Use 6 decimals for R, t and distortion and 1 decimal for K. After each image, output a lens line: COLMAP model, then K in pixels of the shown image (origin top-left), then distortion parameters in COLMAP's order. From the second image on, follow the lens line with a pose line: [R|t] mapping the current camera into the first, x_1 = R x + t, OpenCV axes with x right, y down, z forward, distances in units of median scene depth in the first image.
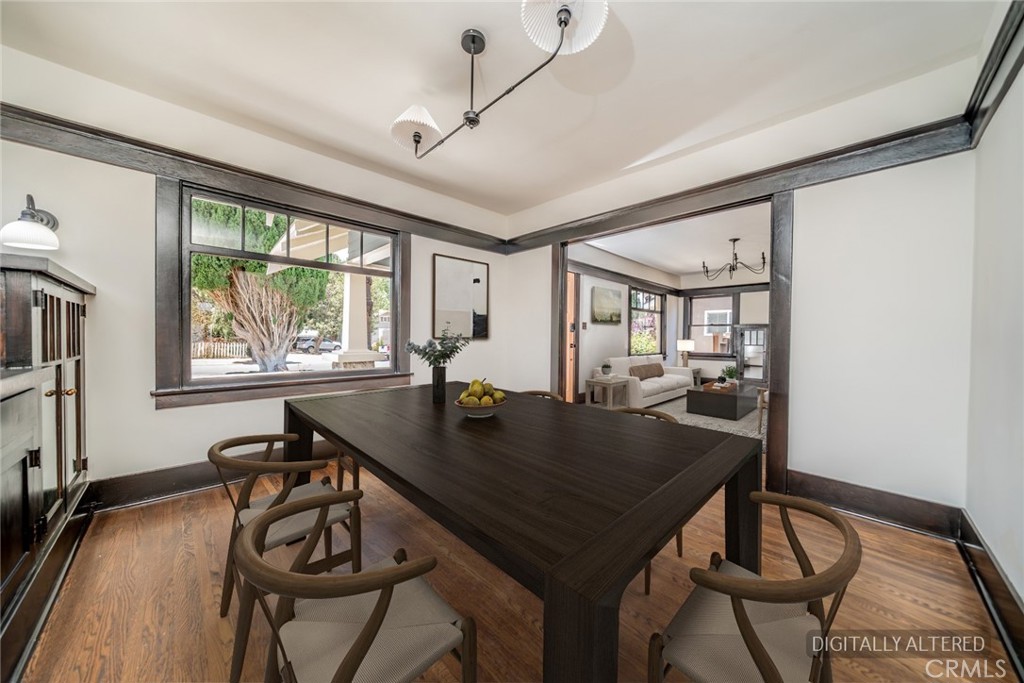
lens RADIAL K [[344.5, 0, 510.5], [0, 344.5, 339.2], [0, 0, 1]] dist [-0.007154, 0.000047]
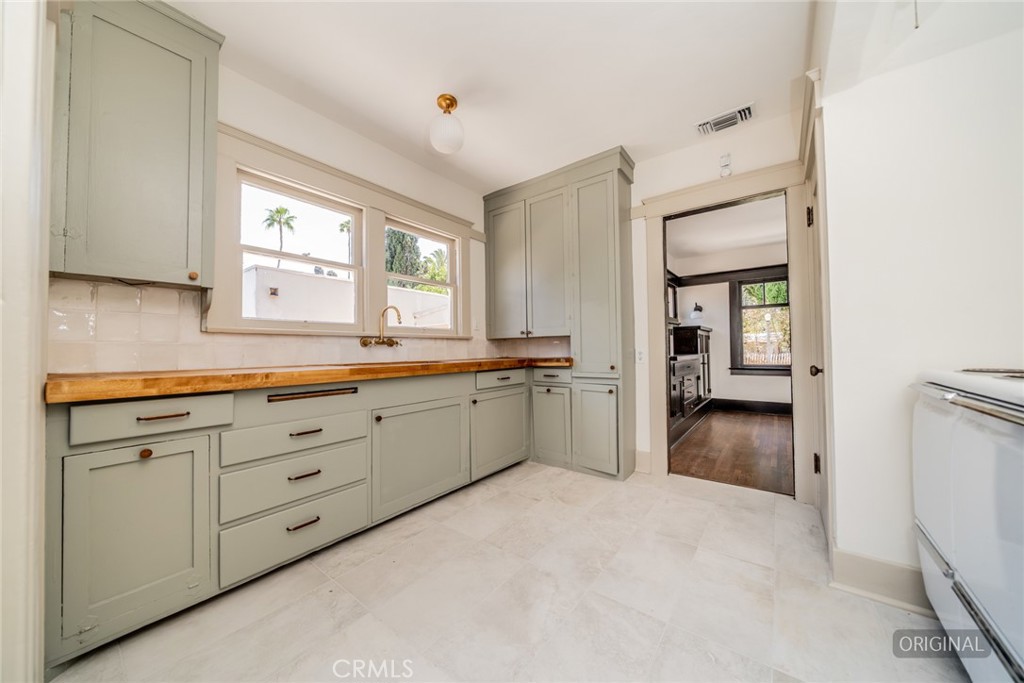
lens RADIAL K [[344.5, 0, 513.6], [0, 344.5, 342.0], [0, 0, 1]] dist [-0.007154, 0.000047]
pose [[0.143903, -0.026968, -0.989224, 1.400241], [0.003855, 0.999636, -0.026691, 0.030099], [0.989584, 0.000028, 0.143954, -1.068246]]
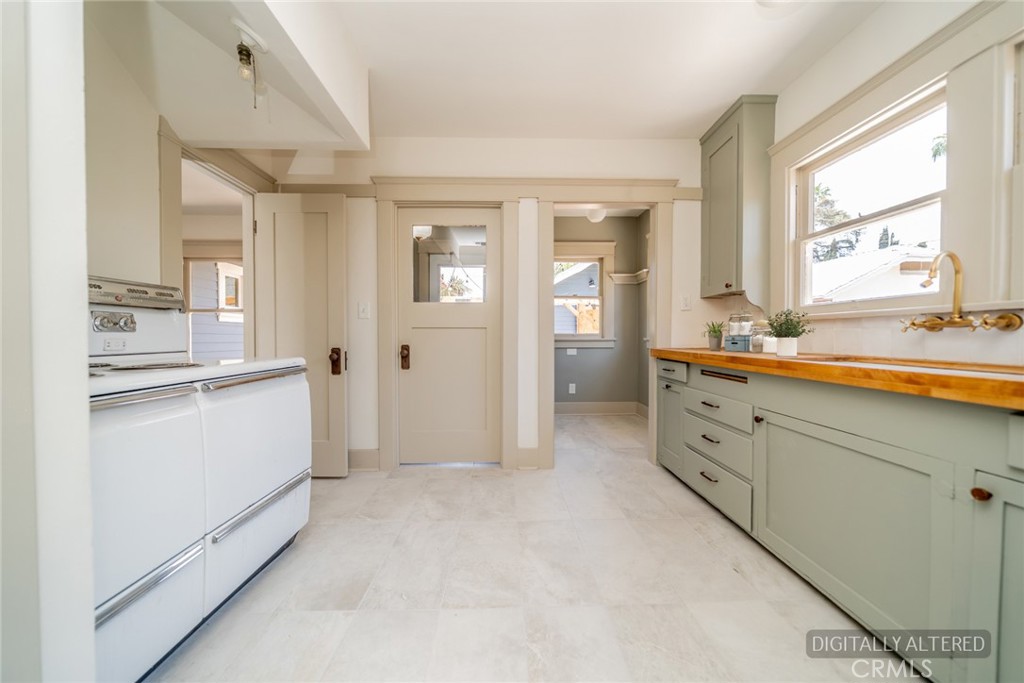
lens RADIAL K [[344.5, 0, 510.2], [0, 344.5, 340.9], [0, 0, 1]] dist [-0.007154, 0.000047]
pose [[-0.734132, -0.015305, 0.678834, 0.266753], [0.002810, 0.999669, 0.025578, 0.010132], [-0.679001, 0.020685, -0.733846, -0.316727]]
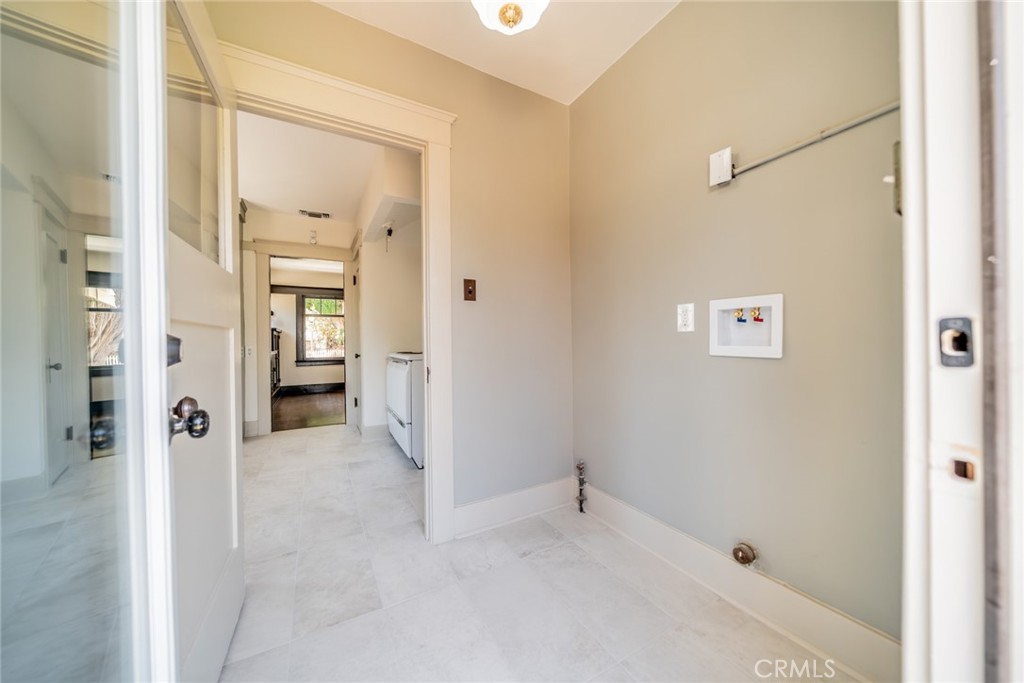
lens RADIAL K [[344.5, 0, 513.0], [0, 344.5, 340.9], [0, 0, 1]] dist [-0.007154, 0.000047]
pose [[0.968685, -0.016766, -0.247725, 1.987774], [0.014524, 0.999835, -0.010876, 0.032073], [0.247867, 0.006938, 0.968769, -1.854831]]
